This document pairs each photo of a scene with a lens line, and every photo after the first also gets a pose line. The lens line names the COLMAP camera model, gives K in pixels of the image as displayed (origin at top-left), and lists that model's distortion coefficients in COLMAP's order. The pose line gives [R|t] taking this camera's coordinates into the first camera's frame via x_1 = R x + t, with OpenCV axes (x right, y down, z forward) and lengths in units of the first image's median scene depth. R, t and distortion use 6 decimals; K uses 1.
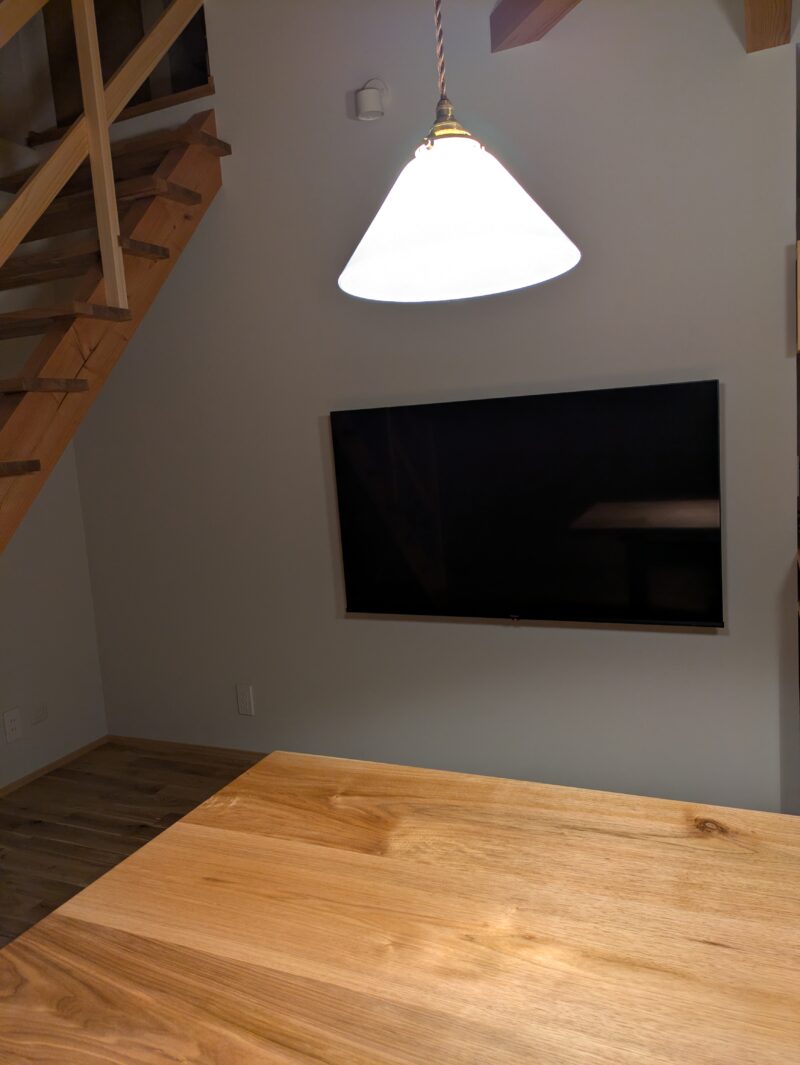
lens RADIAL K [[780.7, 0, 400.0], [0, 780.7, 532.5], [0, 0, 1]] dist [0.051744, -0.069628]
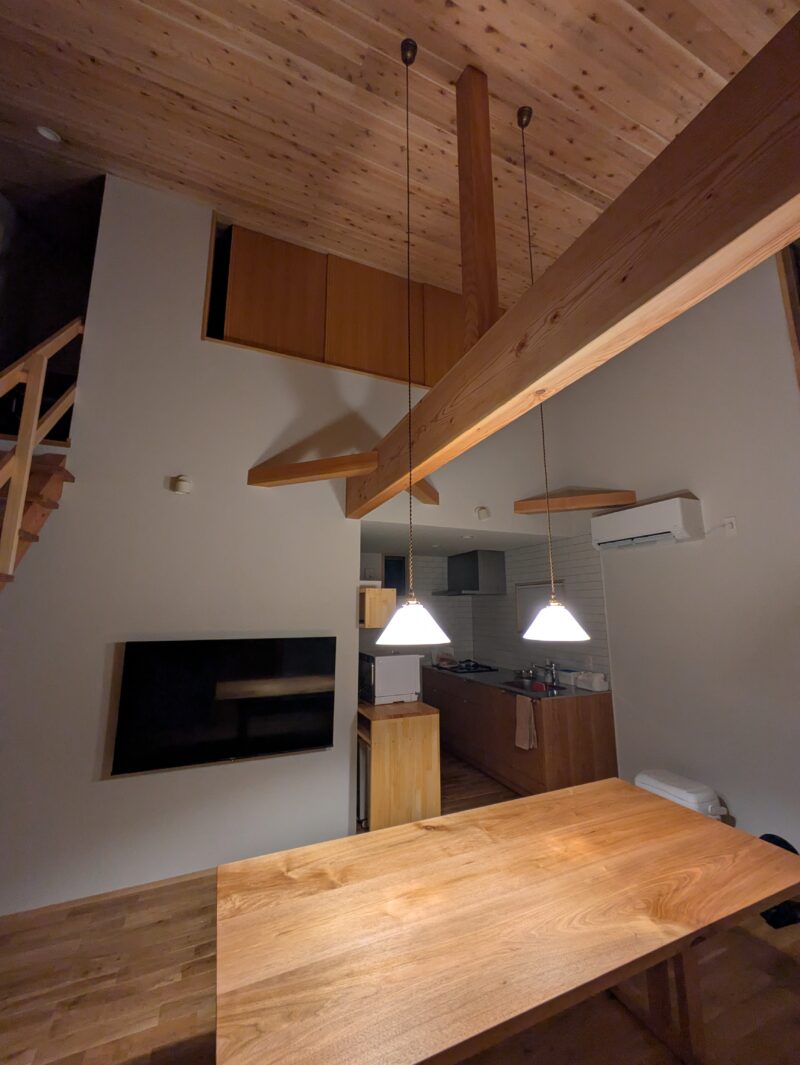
lens RADIAL K [[418.1, 0, 400.0], [0, 418.1, 532.5], [0, 0, 1]] dist [-0.001012, -0.000239]
pose [[0.679121, 0.196706, 0.707179, -0.427477], [0.055407, 0.946938, -0.316605, -0.070309], [-0.731932, 0.254195, 0.632186, -0.056270]]
